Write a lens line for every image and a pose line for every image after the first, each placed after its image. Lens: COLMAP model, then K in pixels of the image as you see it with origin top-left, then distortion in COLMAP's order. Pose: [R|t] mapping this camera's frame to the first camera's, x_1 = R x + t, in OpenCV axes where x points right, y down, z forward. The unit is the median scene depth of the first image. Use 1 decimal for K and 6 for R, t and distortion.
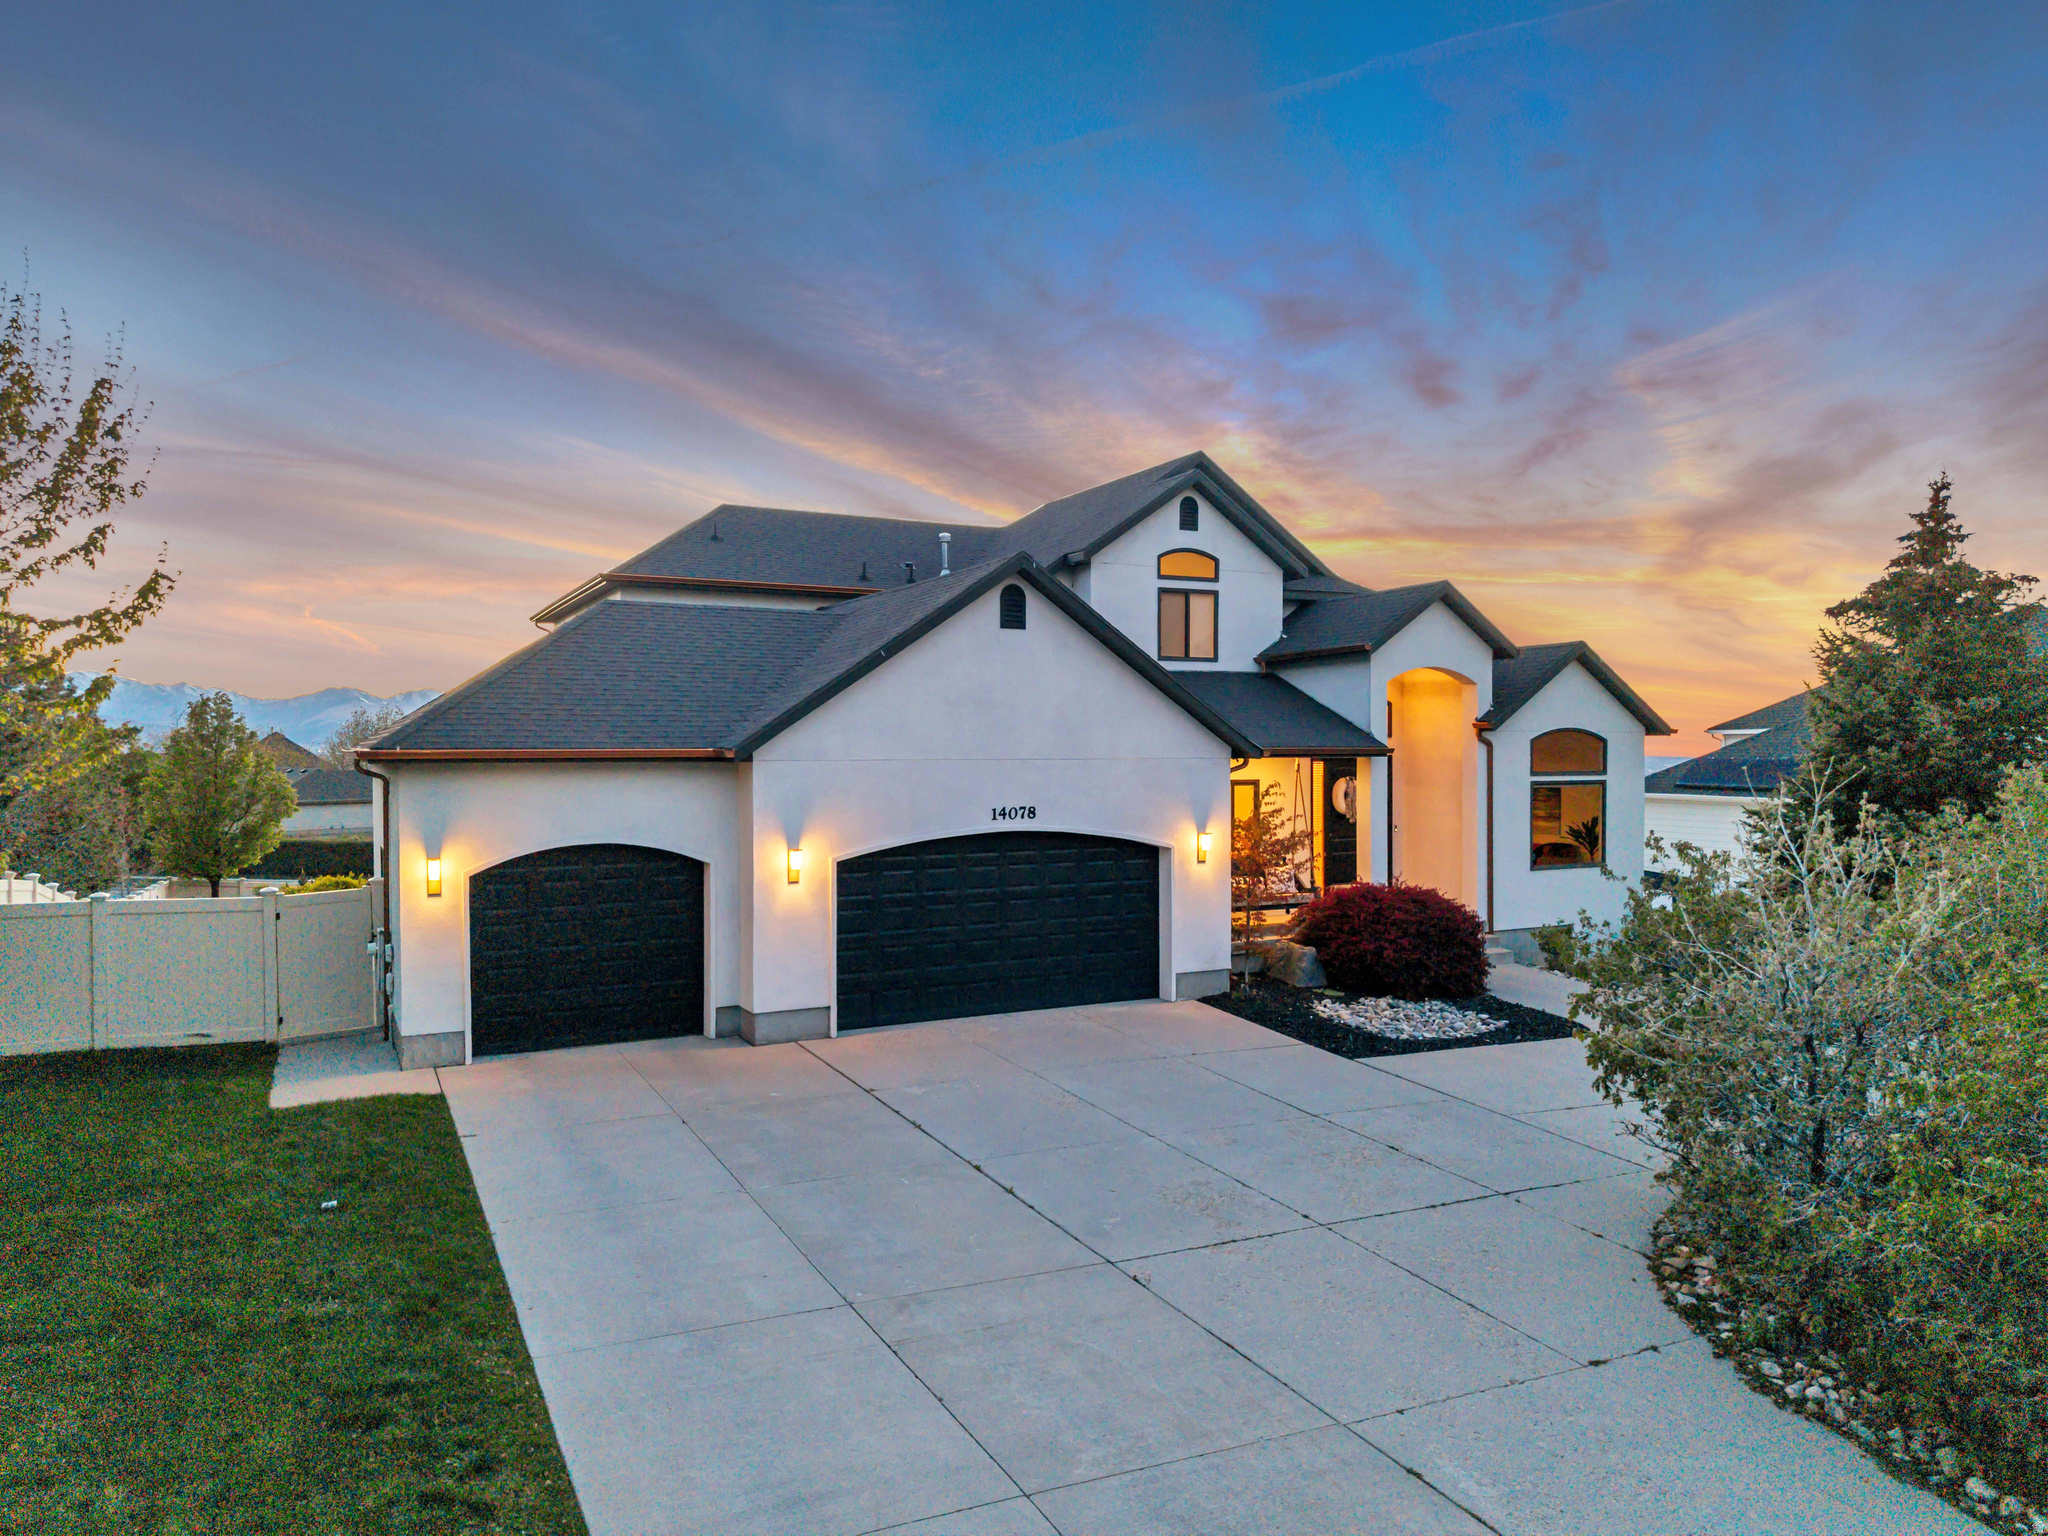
lens RADIAL K [[1393.2, 0, 1024.6], [0, 1393.2, 754.1], [0, 0, 1]] dist [0.023605, -0.019070]
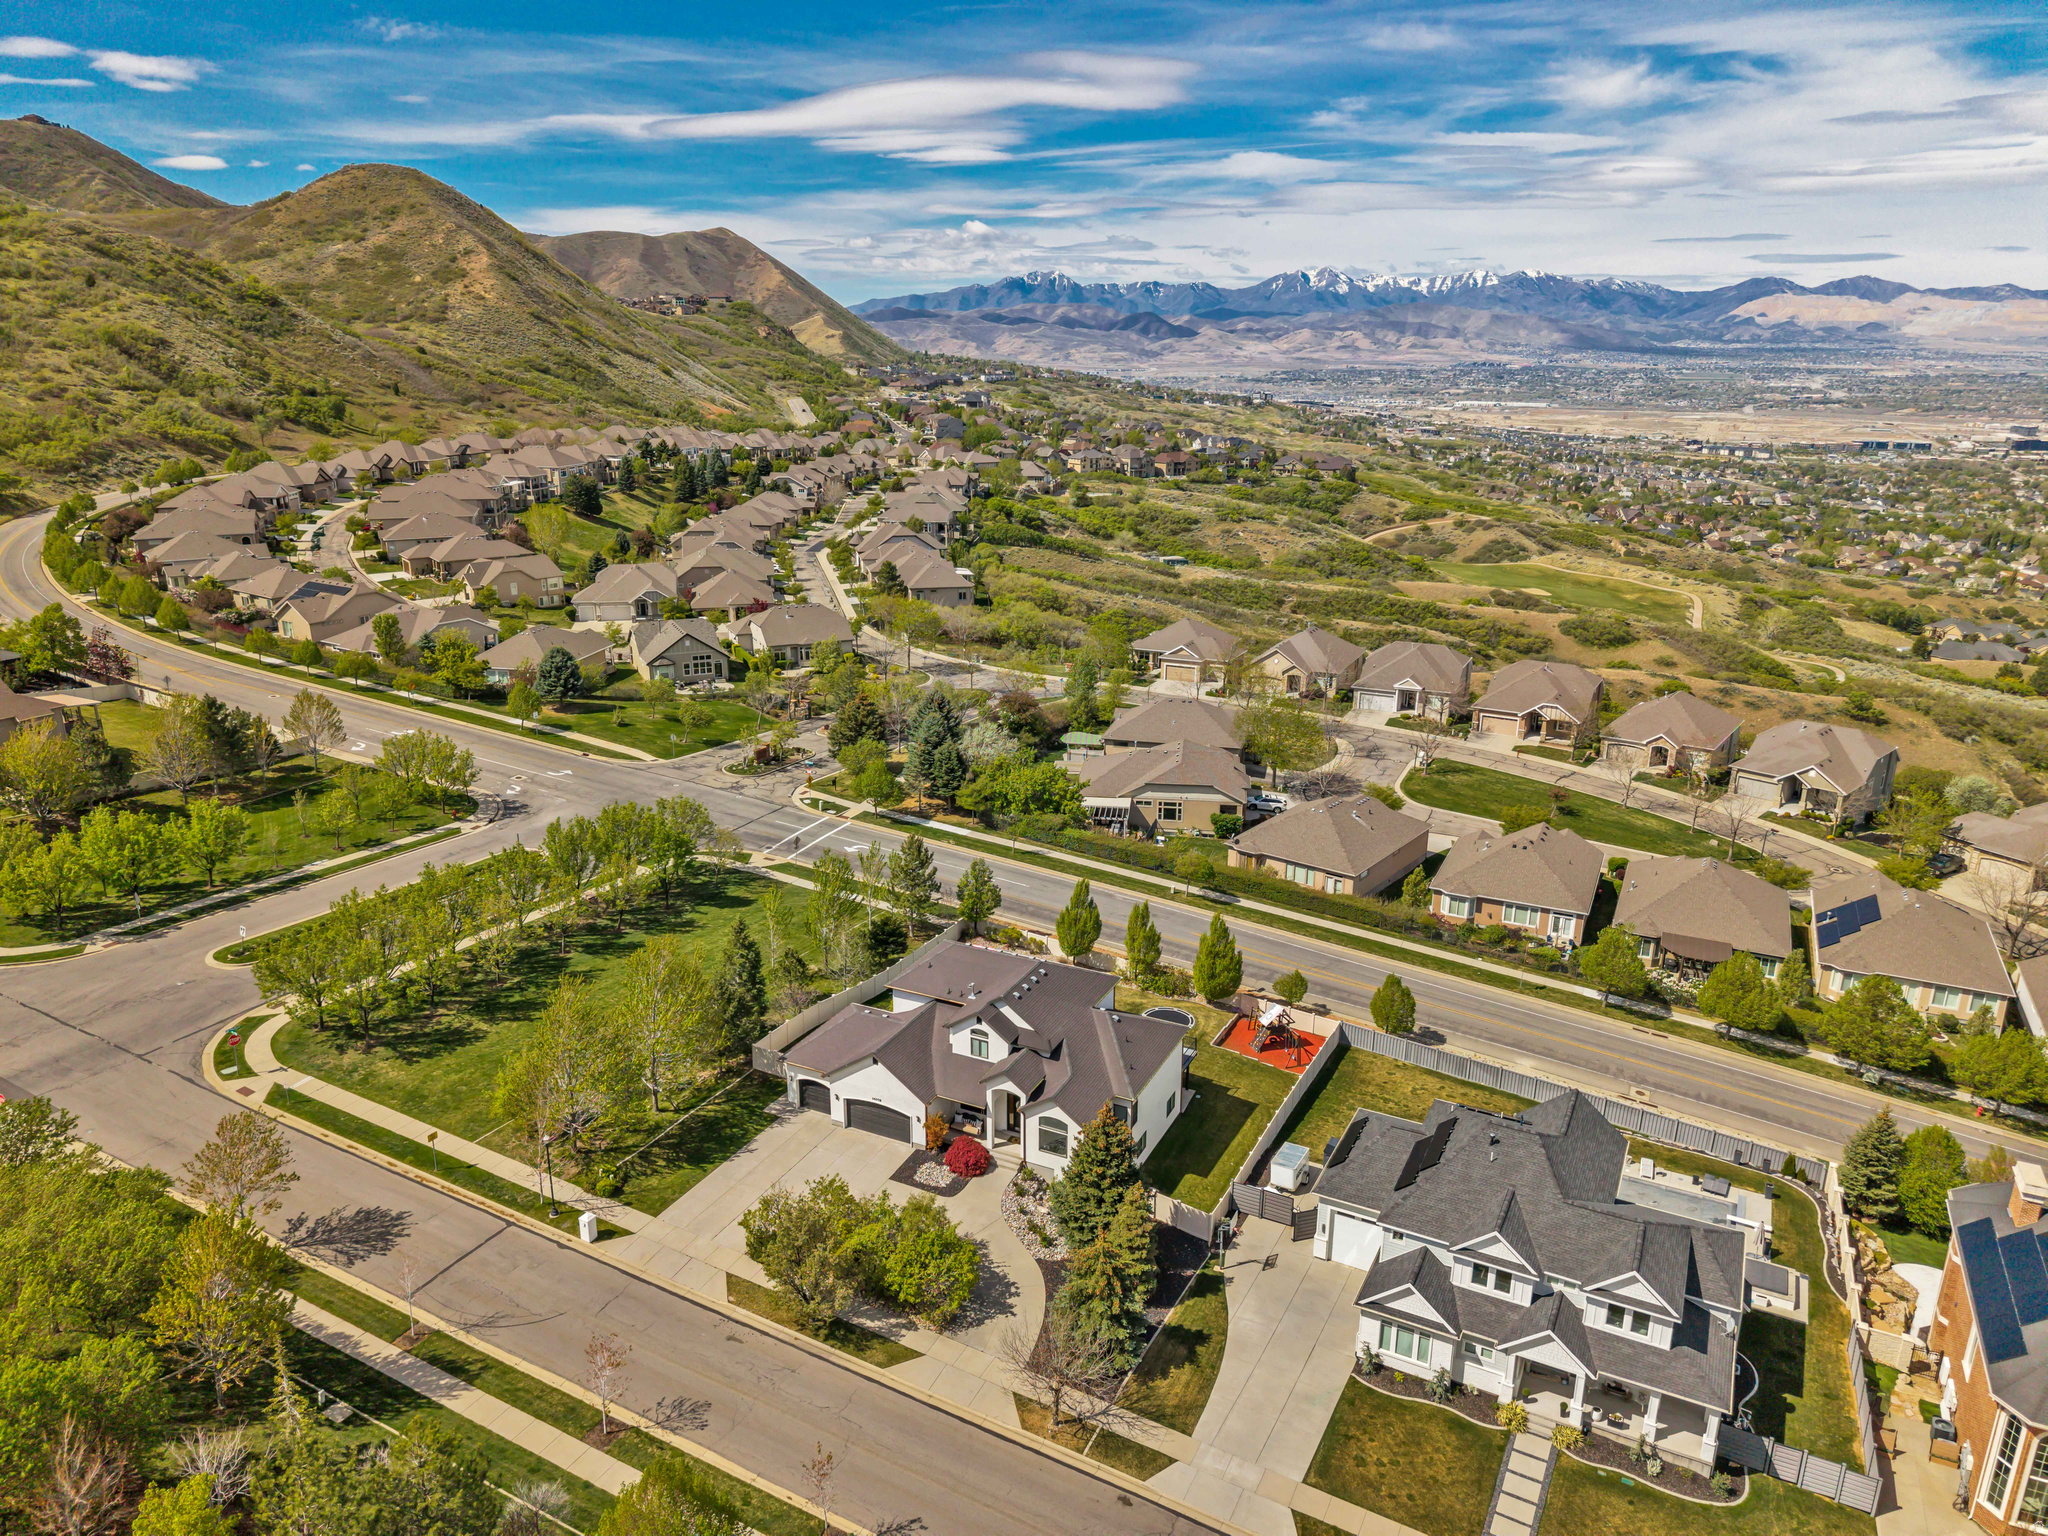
lens RADIAL K [[1393.2, 0, 1024.4], [0, 1393.2, 763.2], [0, 0, 1]] dist [0.023605, -0.019070]
pose [[0.590249, 0.240746, -0.770485, 3.430539], [-0.009156, 0.956426, 0.291831, -2.279640], [0.807169, -0.165198, 0.566734, -1.038922]]
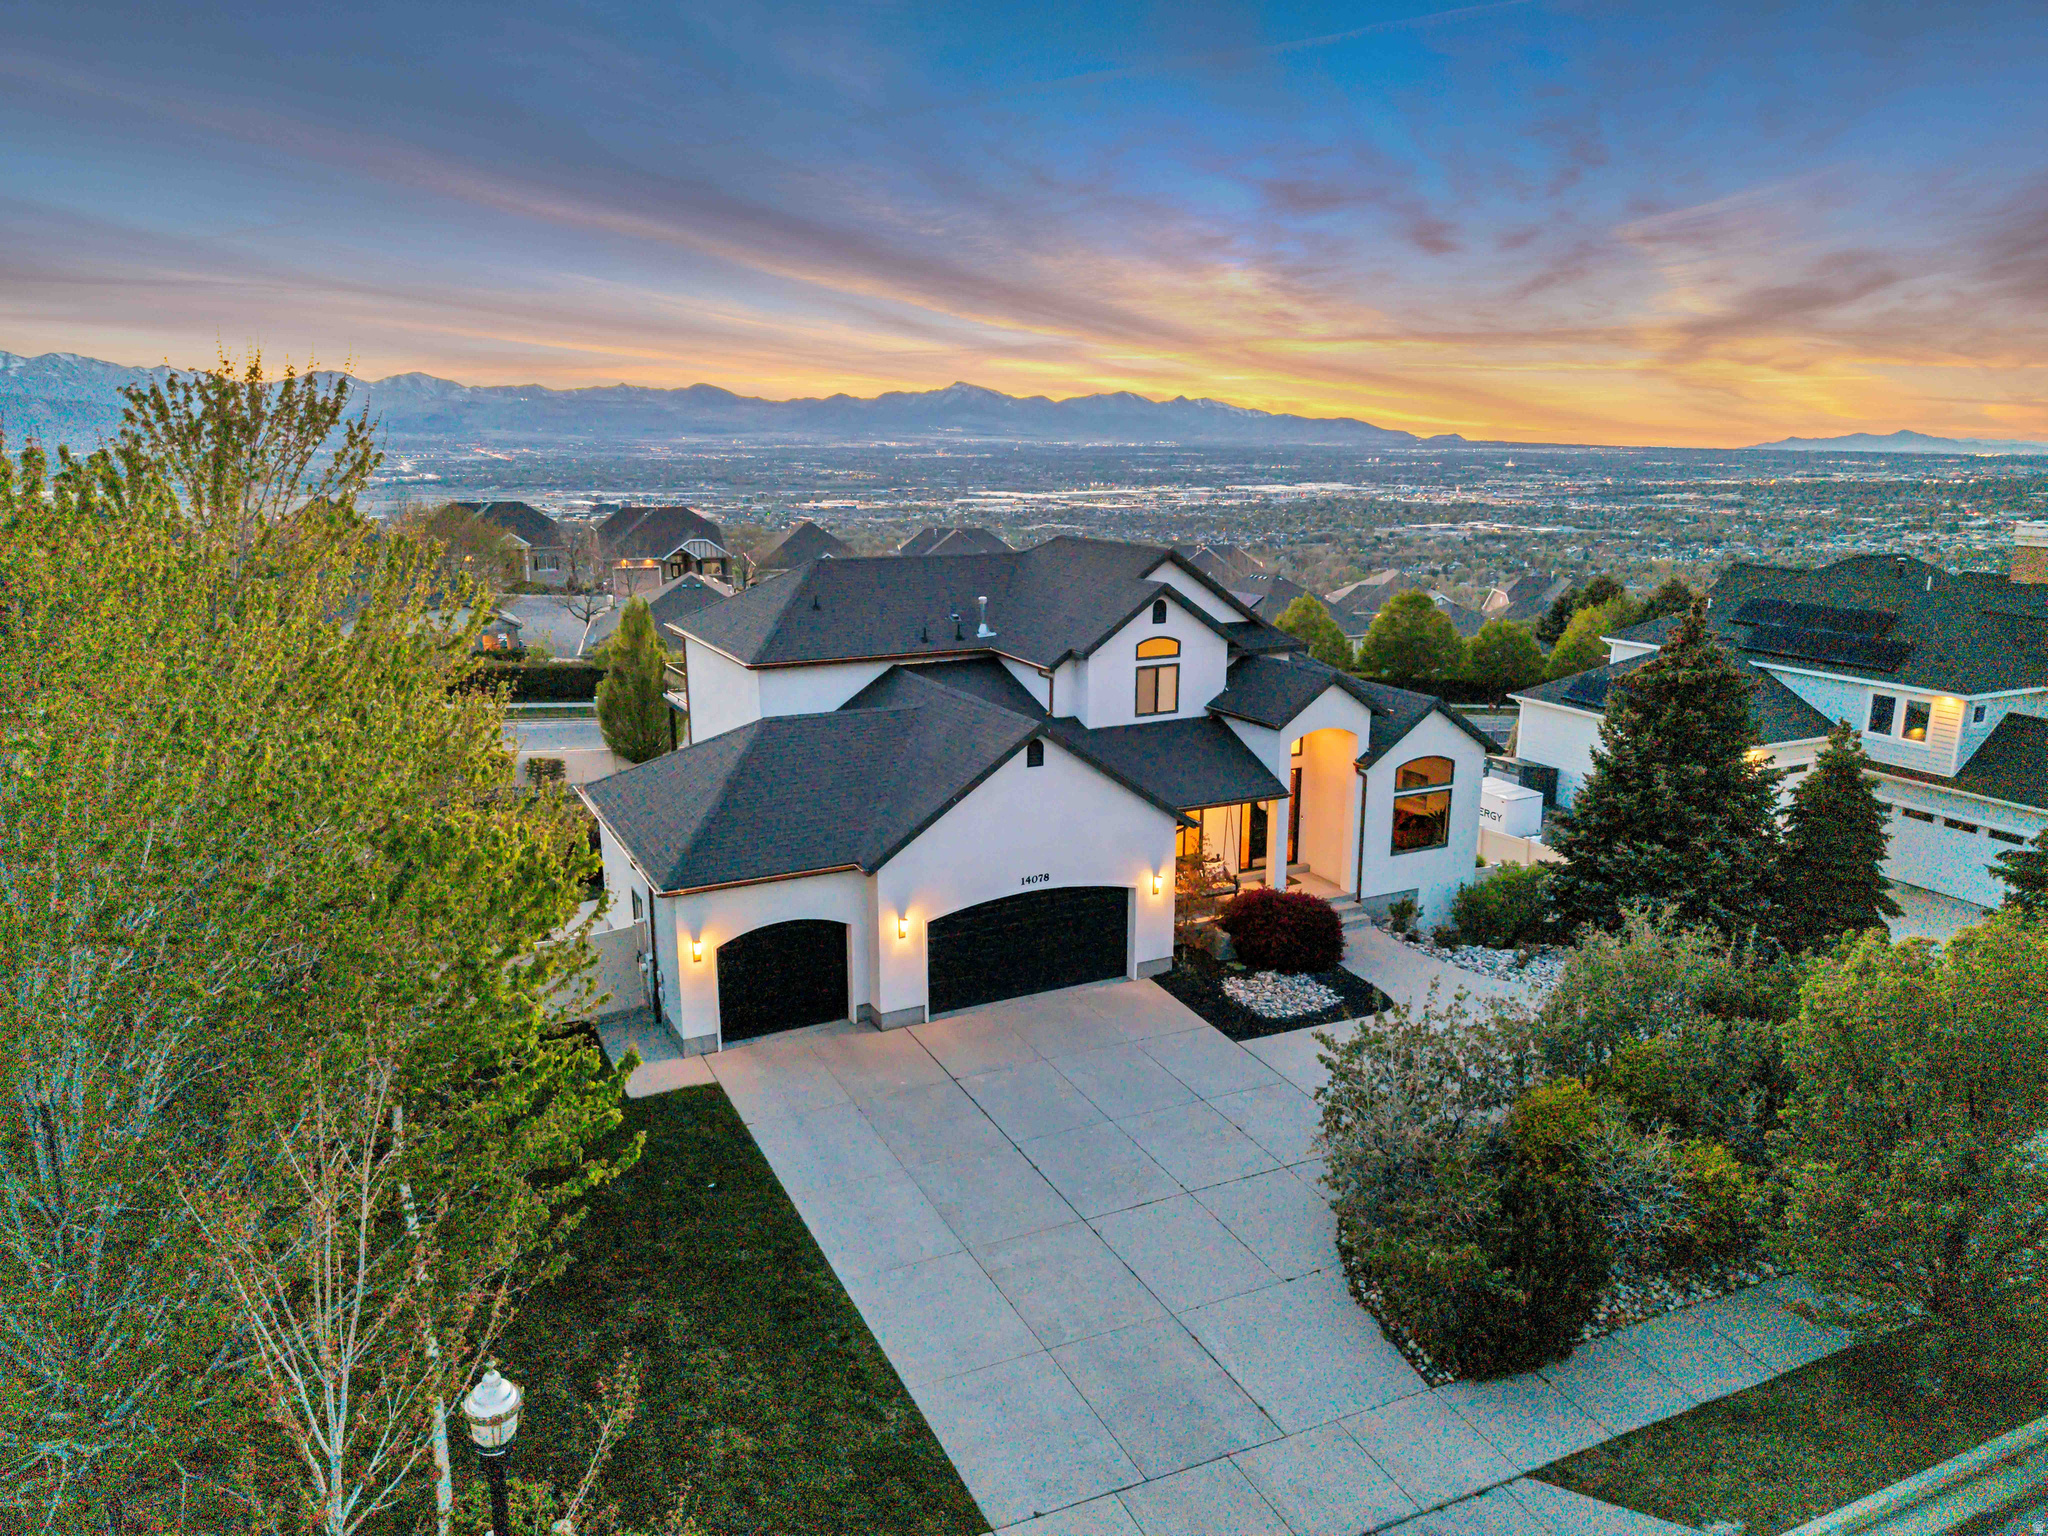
lens RADIAL K [[1393.2, 0, 1019.8], [0, 1393.2, 765.1], [0, 0, 1]] dist [0.023605, -0.019070]
pose [[0.999944, 0.004947, -0.009376, -0.010240], [-0.002693, 0.973946, 0.226762, -0.410053], [0.010254, -0.226724, 0.973905, -0.476933]]
